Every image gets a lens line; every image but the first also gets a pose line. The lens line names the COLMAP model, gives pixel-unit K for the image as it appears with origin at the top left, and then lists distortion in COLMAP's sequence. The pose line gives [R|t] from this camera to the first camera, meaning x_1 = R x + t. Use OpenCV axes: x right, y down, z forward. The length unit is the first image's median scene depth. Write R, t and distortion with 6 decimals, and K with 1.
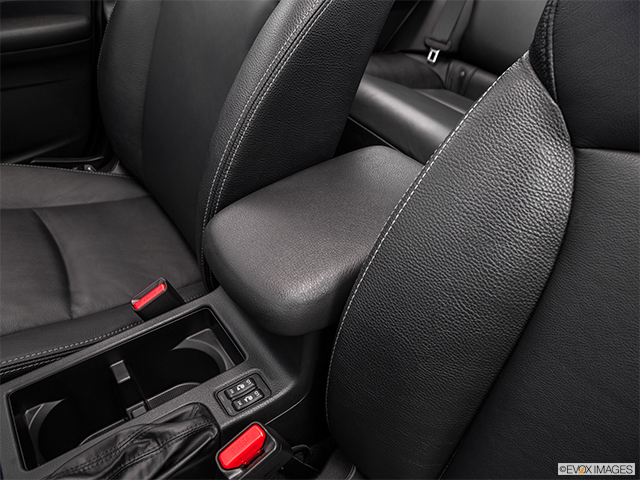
lens RADIAL K [[490.4, 0, 322.1], [0, 490.4, 238.5], [0, 0, 1]] dist [-0.118414, 0.052561]
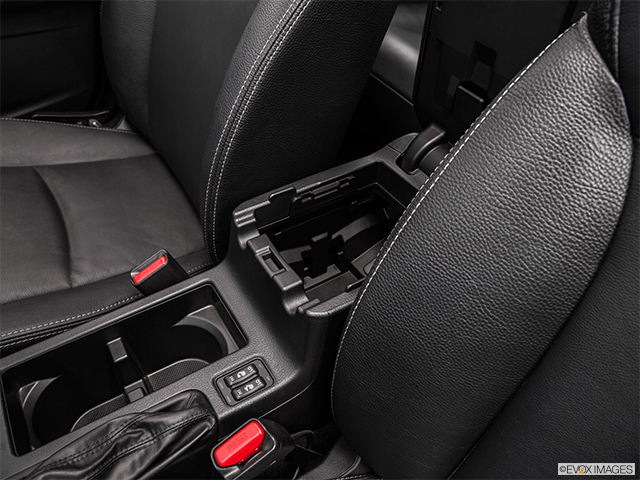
lens RADIAL K [[490.4, 0, 320.9], [0, 490.4, 238.9], [0, 0, 1]] dist [-0.118414, 0.052561]
pose [[0.998694, 0.034833, -0.037377, 0.013137], [-0.030770, 0.994076, 0.104243, -0.062523], [0.040787, -0.102957, 0.993849, 0.105619]]
